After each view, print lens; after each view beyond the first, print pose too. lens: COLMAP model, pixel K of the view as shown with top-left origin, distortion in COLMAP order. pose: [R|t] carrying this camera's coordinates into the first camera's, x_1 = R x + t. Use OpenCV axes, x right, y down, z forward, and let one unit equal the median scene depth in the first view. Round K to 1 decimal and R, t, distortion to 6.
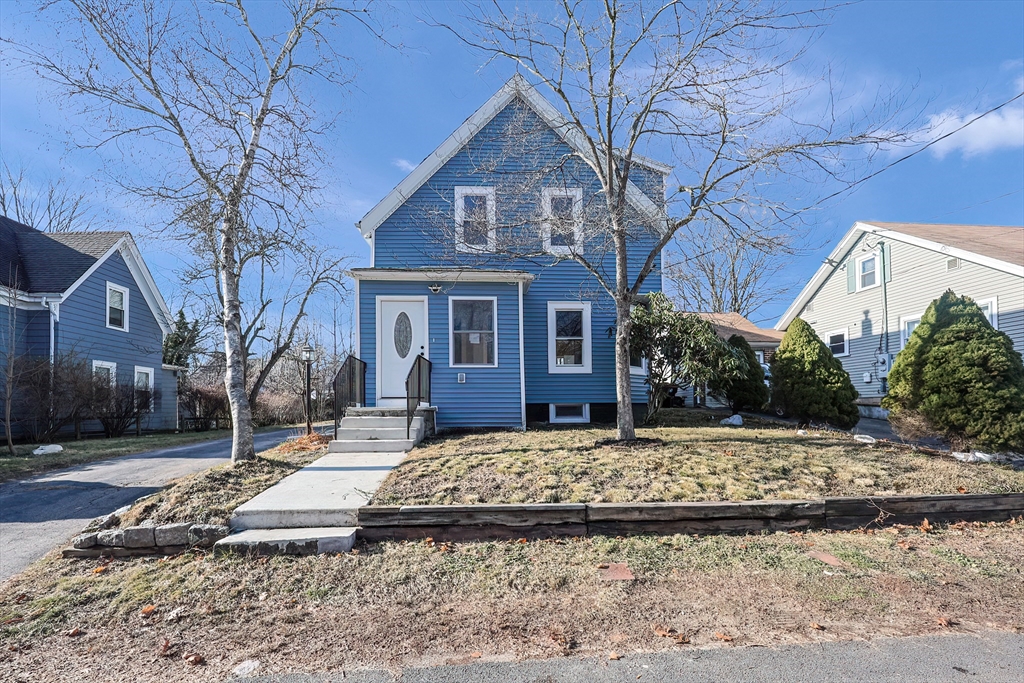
lens RADIAL K [[415.9, 0, 508.1], [0, 415.9, 404.0], [0, 0, 1]] dist [0.013915, -0.008874]
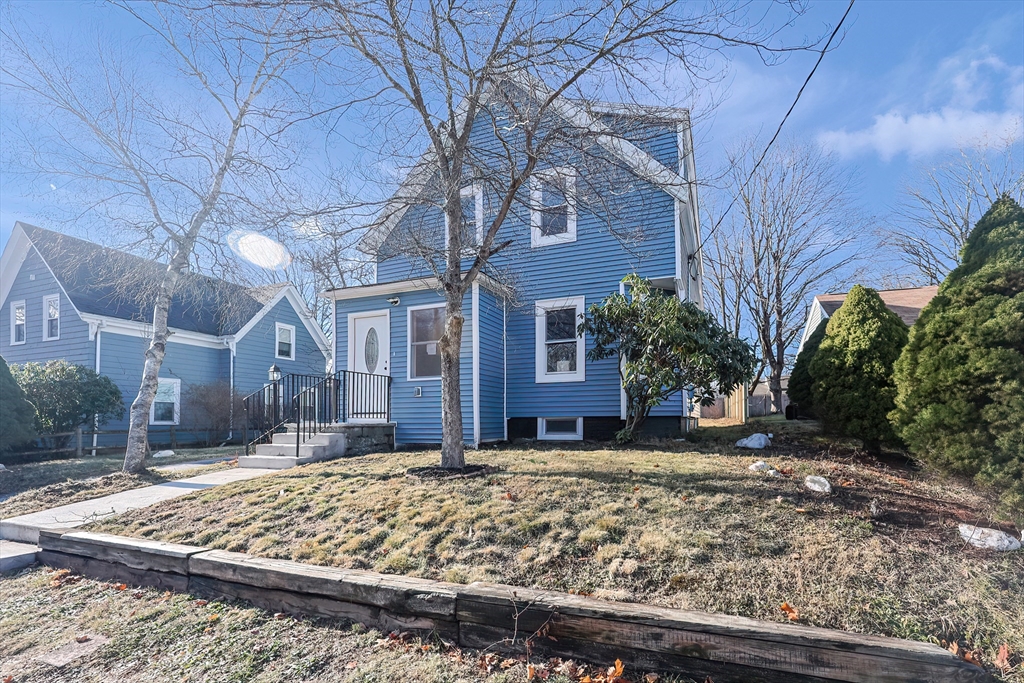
lens RADIAL K [[415.9, 0, 511.9], [0, 415.9, 415.0], [0, 0, 1]] dist [-0.003826, -0.000424]
pose [[0.924600, -0.006314, -0.380887, 0.444799], [0.007774, 0.999967, 0.002297, -0.010266], [0.380860, -0.005085, 0.924619, 0.202723]]
